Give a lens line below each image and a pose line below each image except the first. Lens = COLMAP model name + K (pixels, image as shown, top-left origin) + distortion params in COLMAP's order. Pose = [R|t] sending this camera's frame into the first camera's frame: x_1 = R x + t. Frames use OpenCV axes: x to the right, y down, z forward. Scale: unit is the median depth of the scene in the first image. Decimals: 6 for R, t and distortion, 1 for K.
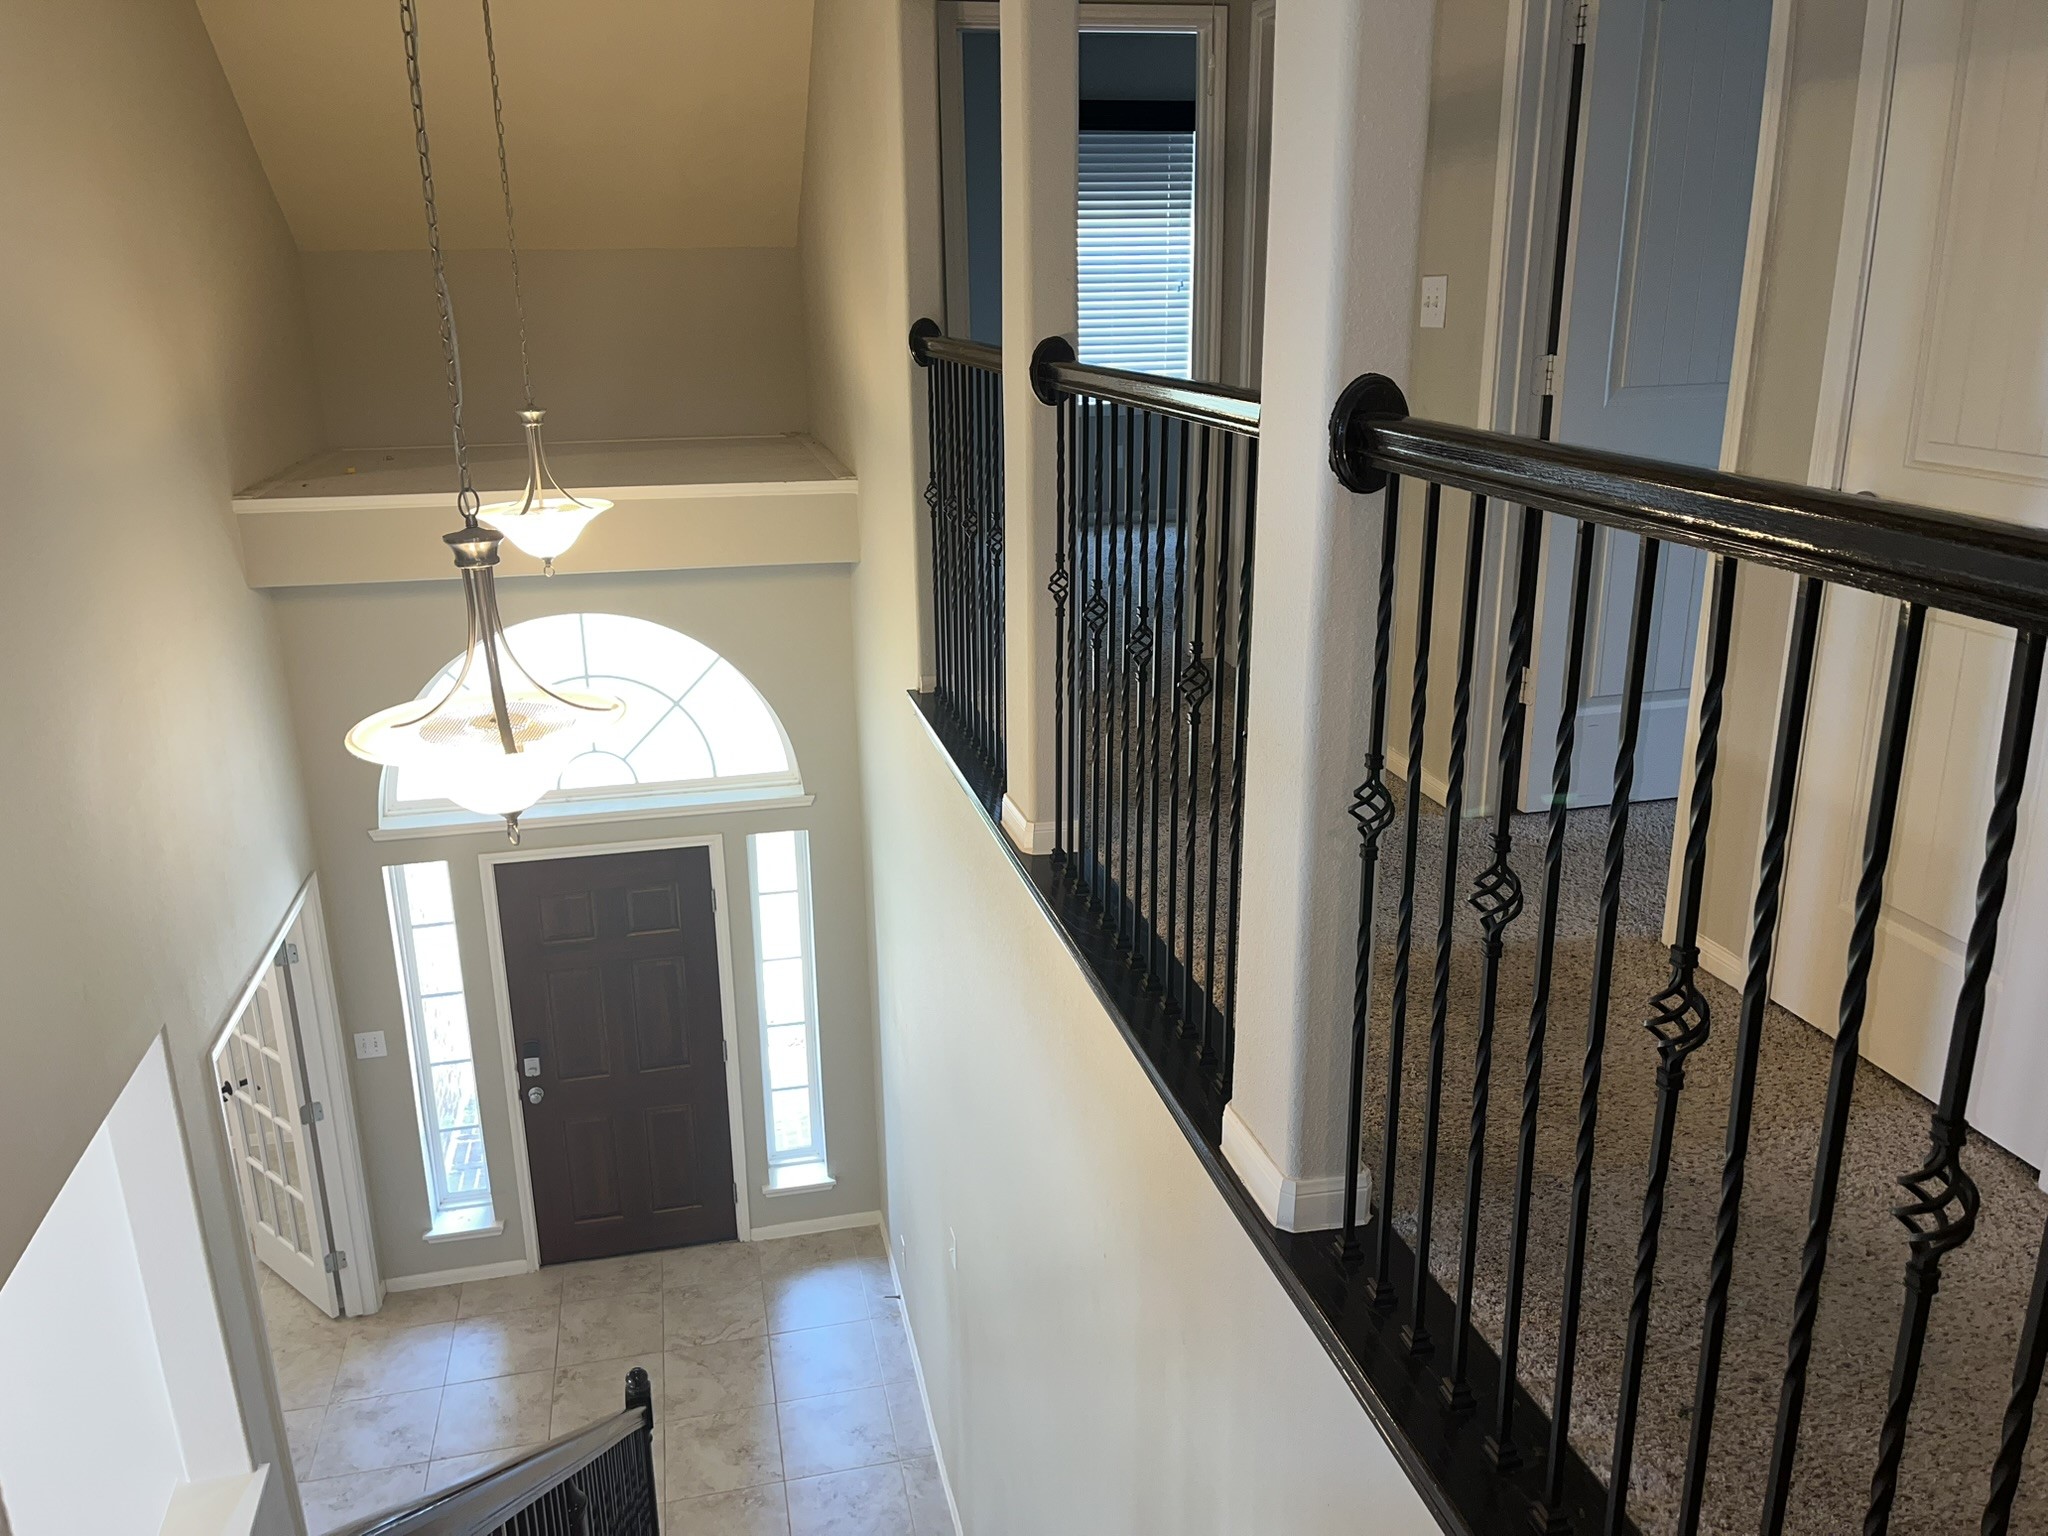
lens RADIAL K [[1605.9, 0, 1024.0], [0, 1605.9, 768.0], [0, 0, 1]] dist [0.010985, 0.001622]
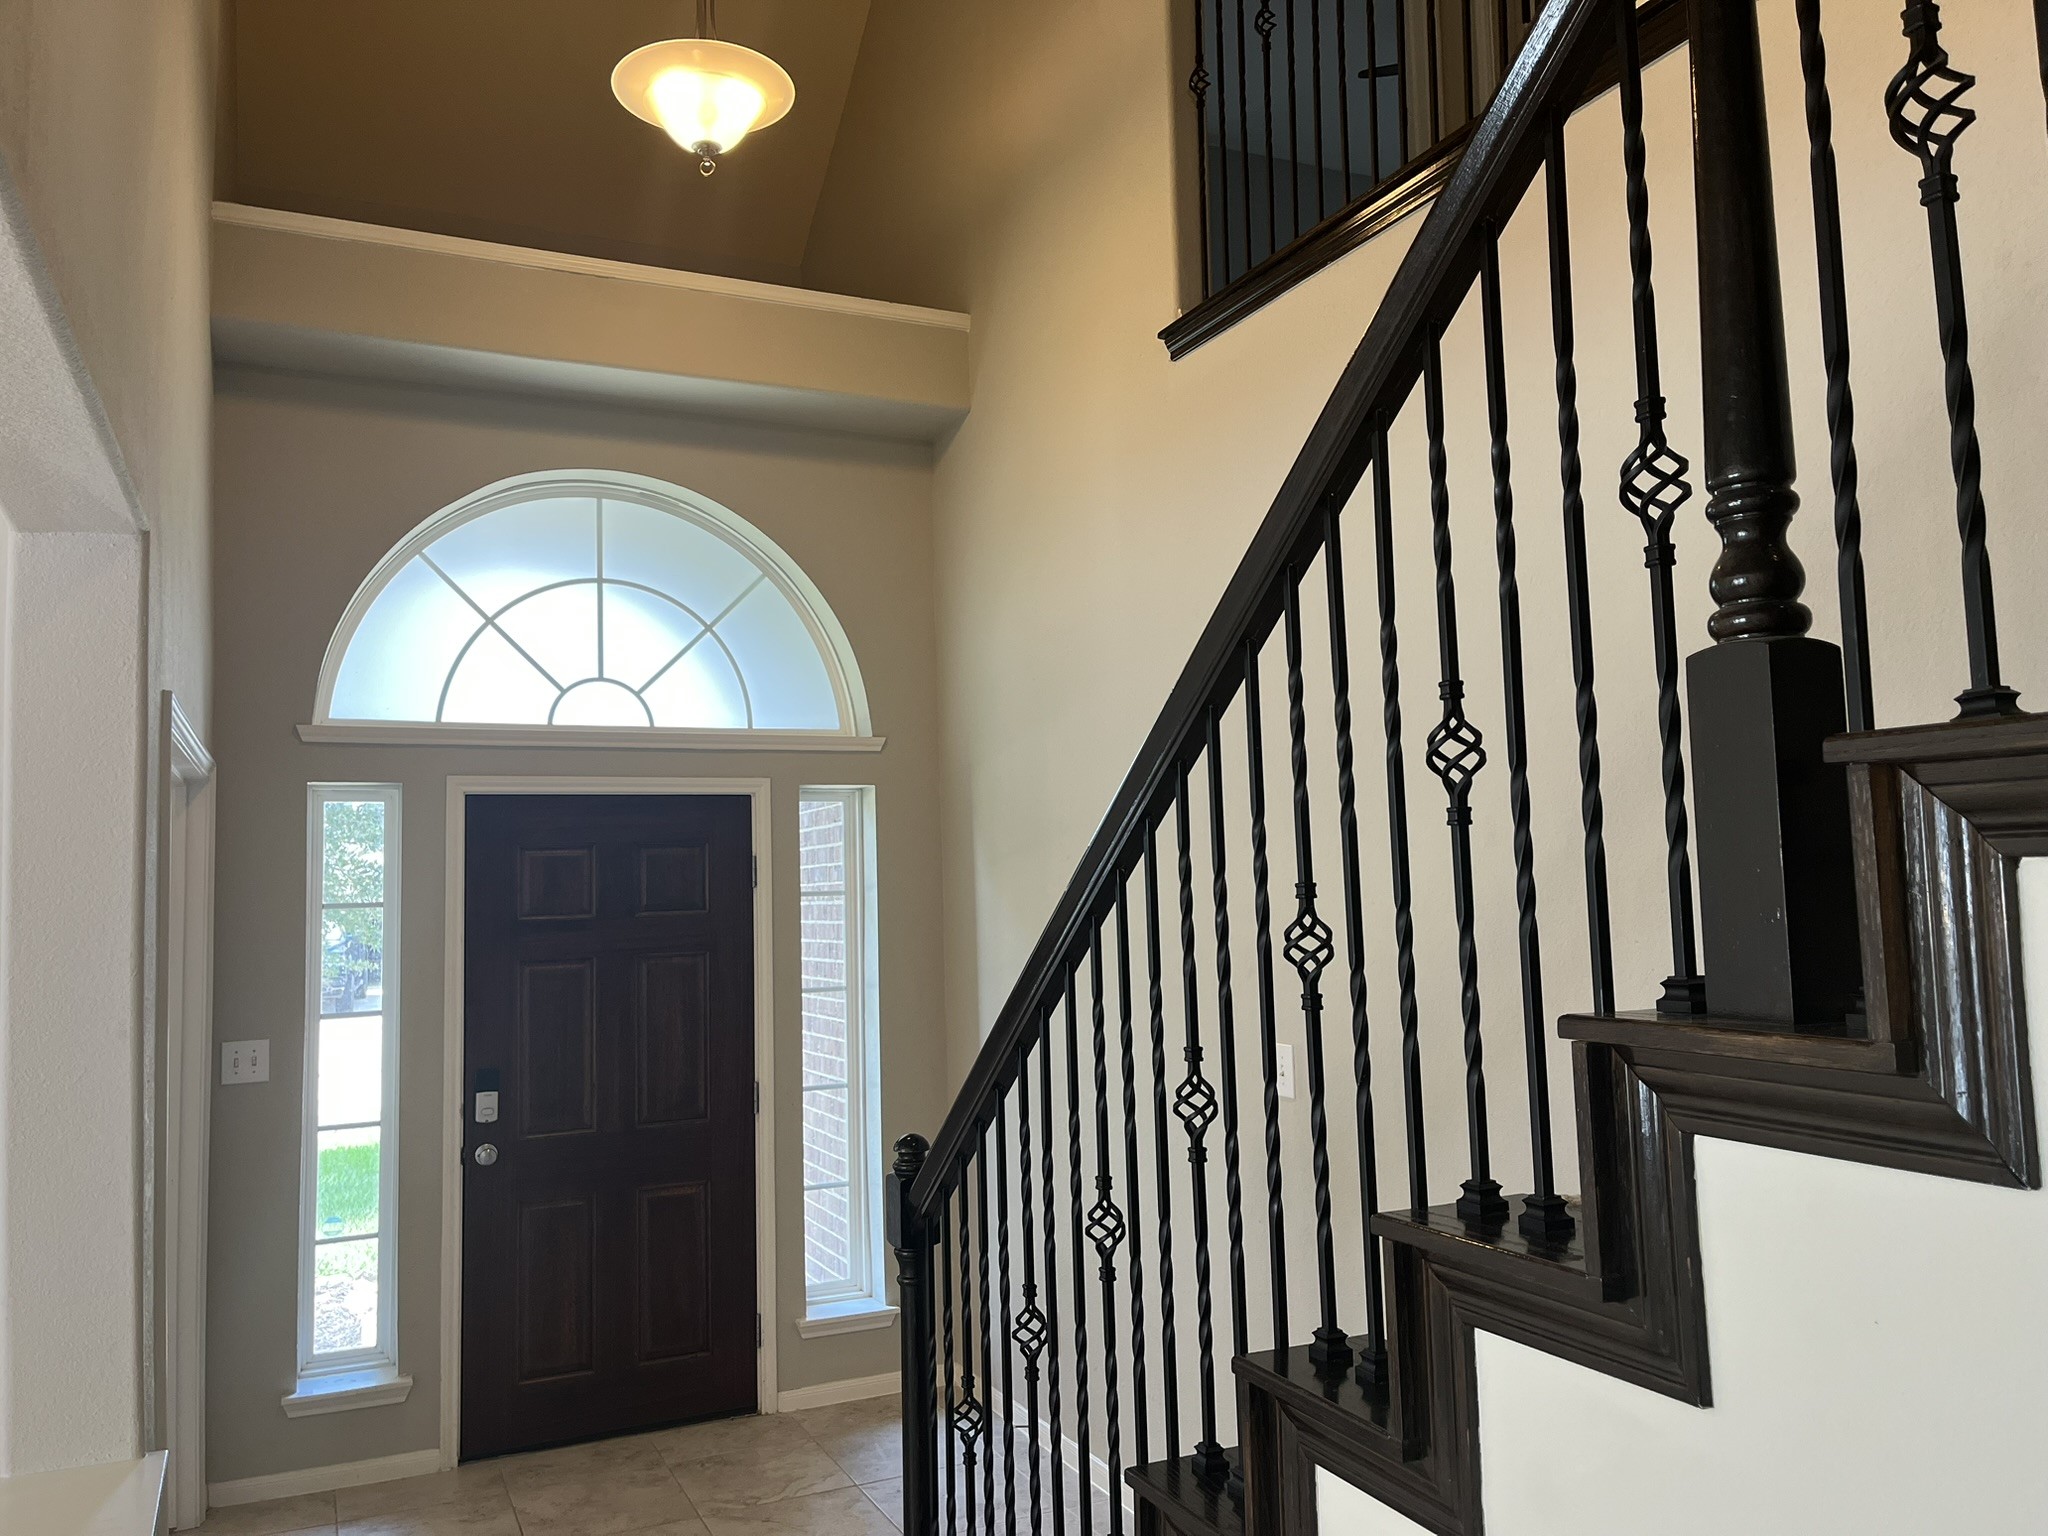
lens RADIAL K [[1605.9, 0, 1024.0], [0, 1605.9, 768.0], [0, 0, 1]] dist [0.010985, 0.001622]
pose [[0.978179, 0.003519, 0.207735, -0.224754], [0.078720, 0.919032, -0.386243, 0.336069], [-0.192275, 0.394168, 0.898700, 0.282694]]
